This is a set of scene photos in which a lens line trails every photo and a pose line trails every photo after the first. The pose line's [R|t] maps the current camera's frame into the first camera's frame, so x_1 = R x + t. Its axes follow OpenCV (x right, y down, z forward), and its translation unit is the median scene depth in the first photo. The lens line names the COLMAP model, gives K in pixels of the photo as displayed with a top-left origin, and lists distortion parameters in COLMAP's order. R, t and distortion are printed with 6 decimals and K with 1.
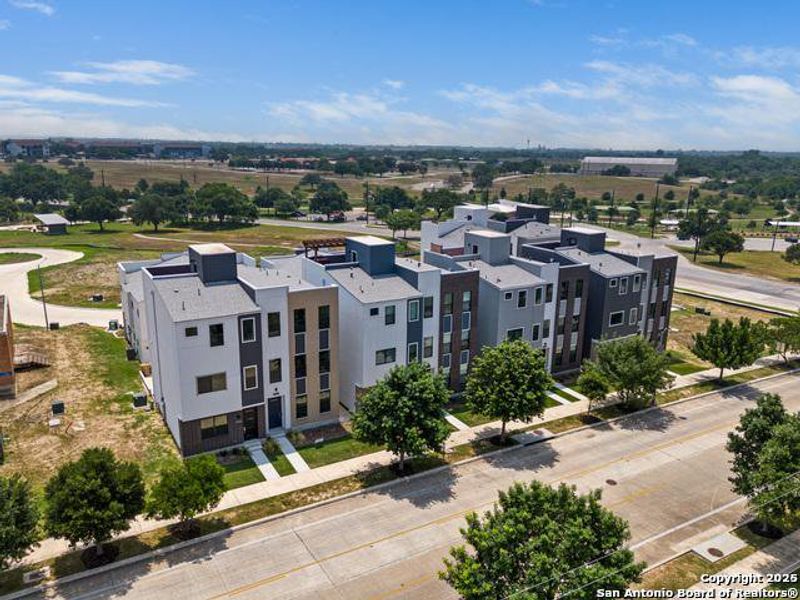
lens RADIAL K [[594.0, 0, 397.5], [0, 594.0, 315.2], [0, 0, 1]] dist [0.051324, 0.001245]
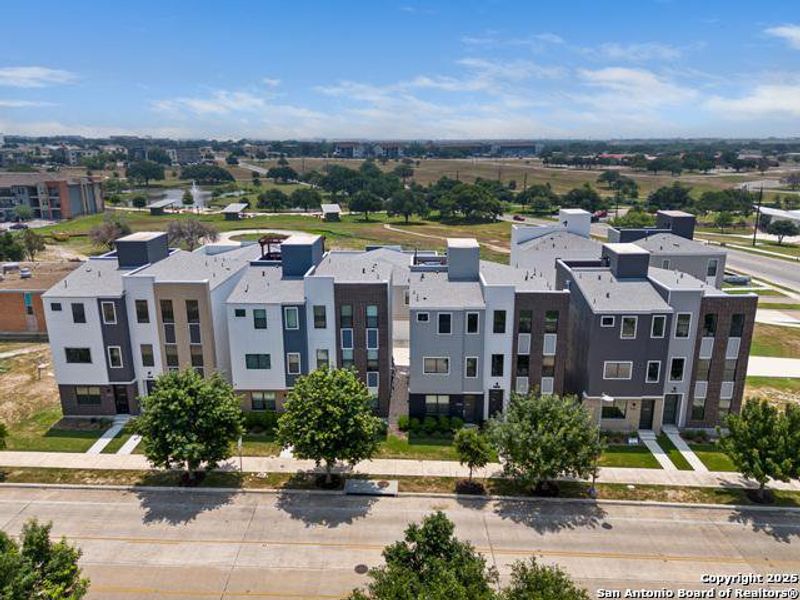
lens RADIAL K [[587.6, 0, 400.0], [0, 587.6, 300.0], [0, 0, 1]] dist [0.061372, -0.057394]
pose [[0.845340, 0.121636, -0.520197, 0.620040], [-0.130485, 0.991254, 0.019738, -0.072493], [0.518048, 0.051193, 0.853818, 0.286301]]
